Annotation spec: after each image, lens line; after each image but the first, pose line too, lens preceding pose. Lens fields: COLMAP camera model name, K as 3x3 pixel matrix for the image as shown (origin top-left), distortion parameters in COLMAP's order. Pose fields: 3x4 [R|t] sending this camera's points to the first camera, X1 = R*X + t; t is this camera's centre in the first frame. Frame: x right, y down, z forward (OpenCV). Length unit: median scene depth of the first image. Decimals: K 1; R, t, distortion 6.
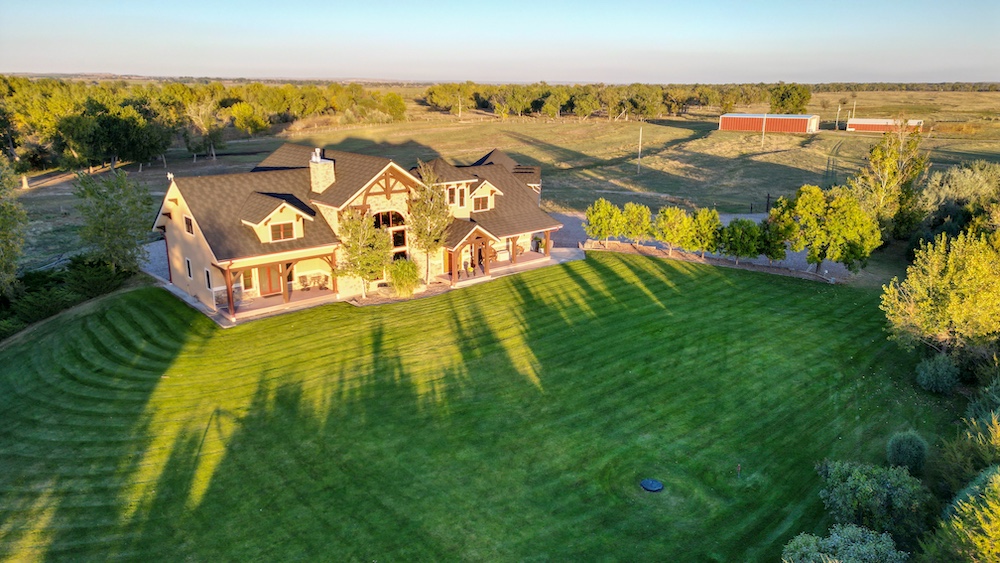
lens RADIAL K [[697.1, 0, 500.0], [0, 697.1, 281.5], [0, 0, 1]] dist [0.093796, -0.098201]
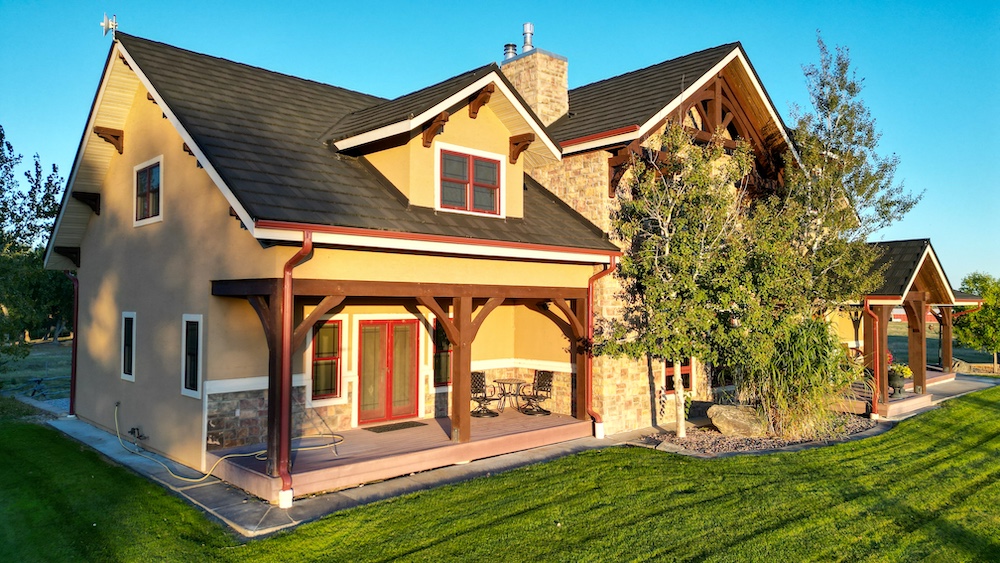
lens RADIAL K [[697.1, 0, 500.0], [0, 697.1, 281.5], [0, 0, 1]] dist [0.093796, -0.098201]
pose [[0.999248, 0.001145, 0.038754, -0.304682], [0.010573, 0.953635, -0.300781, 0.054321], [-0.037301, 0.300965, 0.952906, 0.727002]]
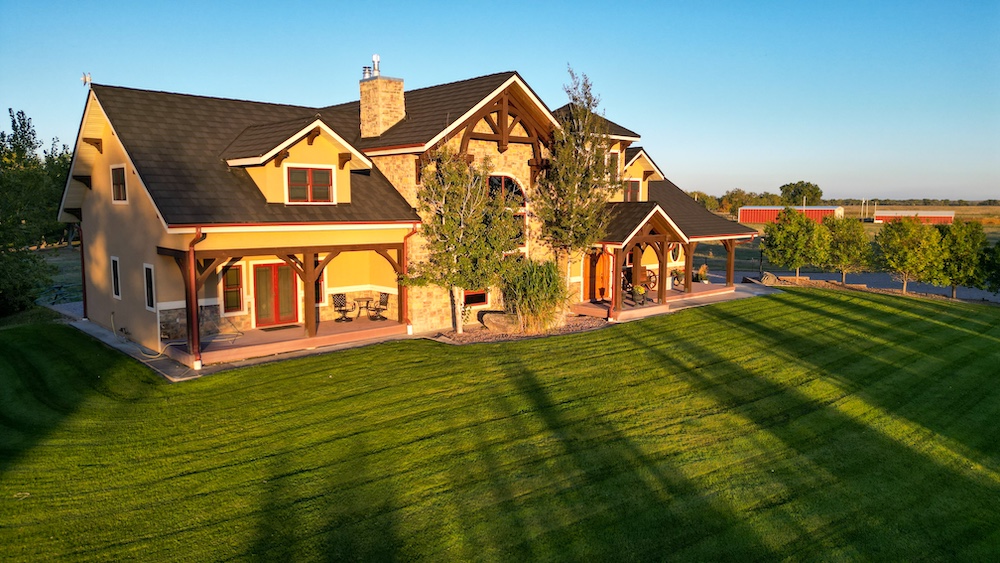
lens RADIAL K [[697.1, 0, 500.0], [0, 697.1, 281.5], [0, 0, 1]] dist [0.093796, -0.098201]
pose [[0.999667, -0.004209, 0.025443, -0.189454], [0.008242, 0.986990, -0.160571, 0.072398], [-0.024437, 0.160727, 0.986696, 0.523809]]
